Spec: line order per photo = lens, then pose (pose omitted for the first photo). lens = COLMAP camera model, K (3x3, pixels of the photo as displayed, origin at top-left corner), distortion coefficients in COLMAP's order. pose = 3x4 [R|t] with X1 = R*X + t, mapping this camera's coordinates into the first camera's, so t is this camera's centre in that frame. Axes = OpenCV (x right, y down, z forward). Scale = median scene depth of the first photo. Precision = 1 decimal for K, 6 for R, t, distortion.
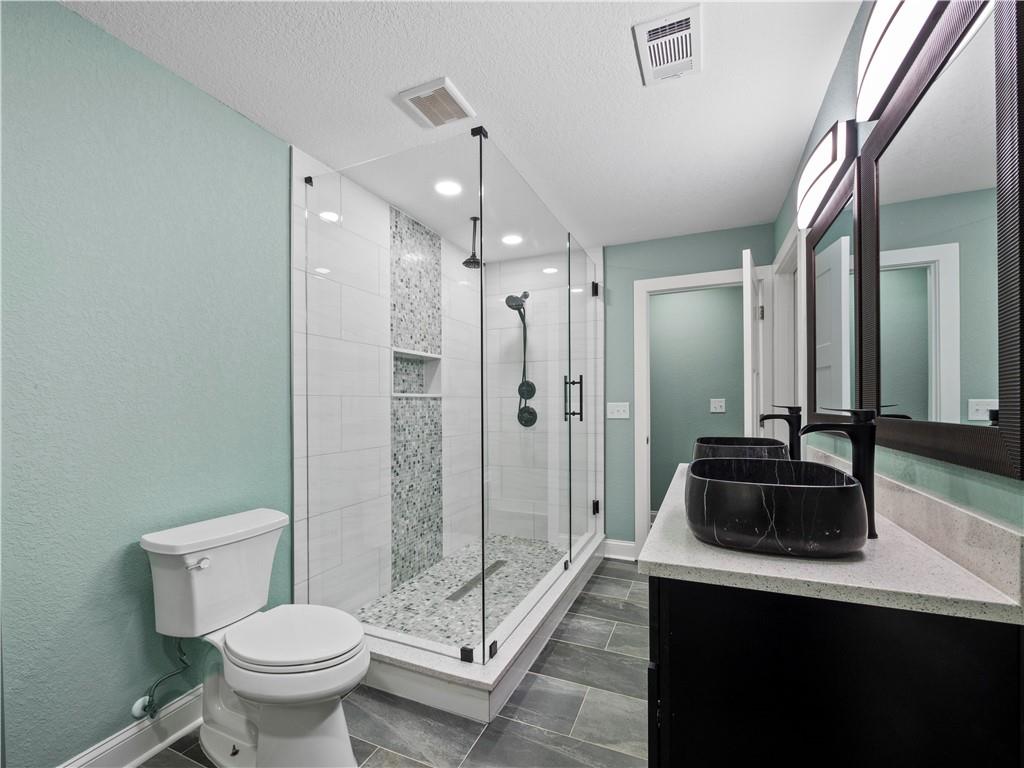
lens RADIAL K [[442.7, 0, 507.3], [0, 442.7, 403.8], [0, 0, 1]] dist [-0.000942, -0.000235]
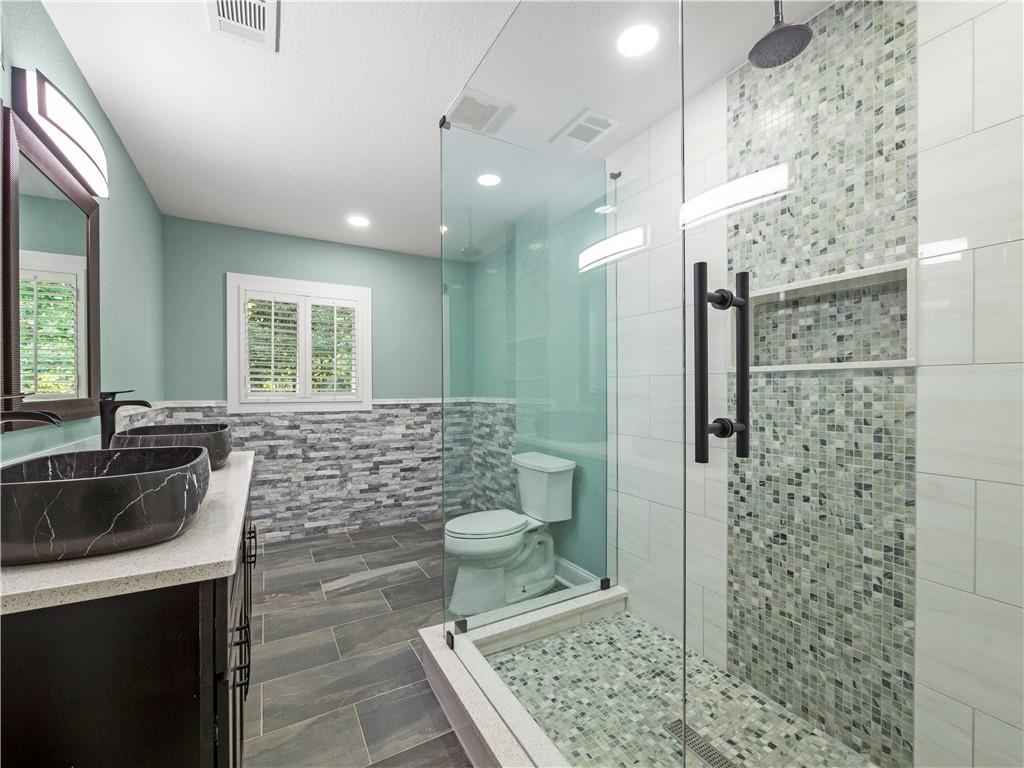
lens RADIAL K [[442.7, 0, 511.1], [0, 442.7, 386.6], [0, 0, 1]] dist [-0.000942, -0.000235]
pose [[-0.594654, 0.008137, -0.803940, 0.406056], [0.005859, 0.999966, 0.005788, -0.002068], [0.803960, -0.001268, -0.594682, 1.034289]]
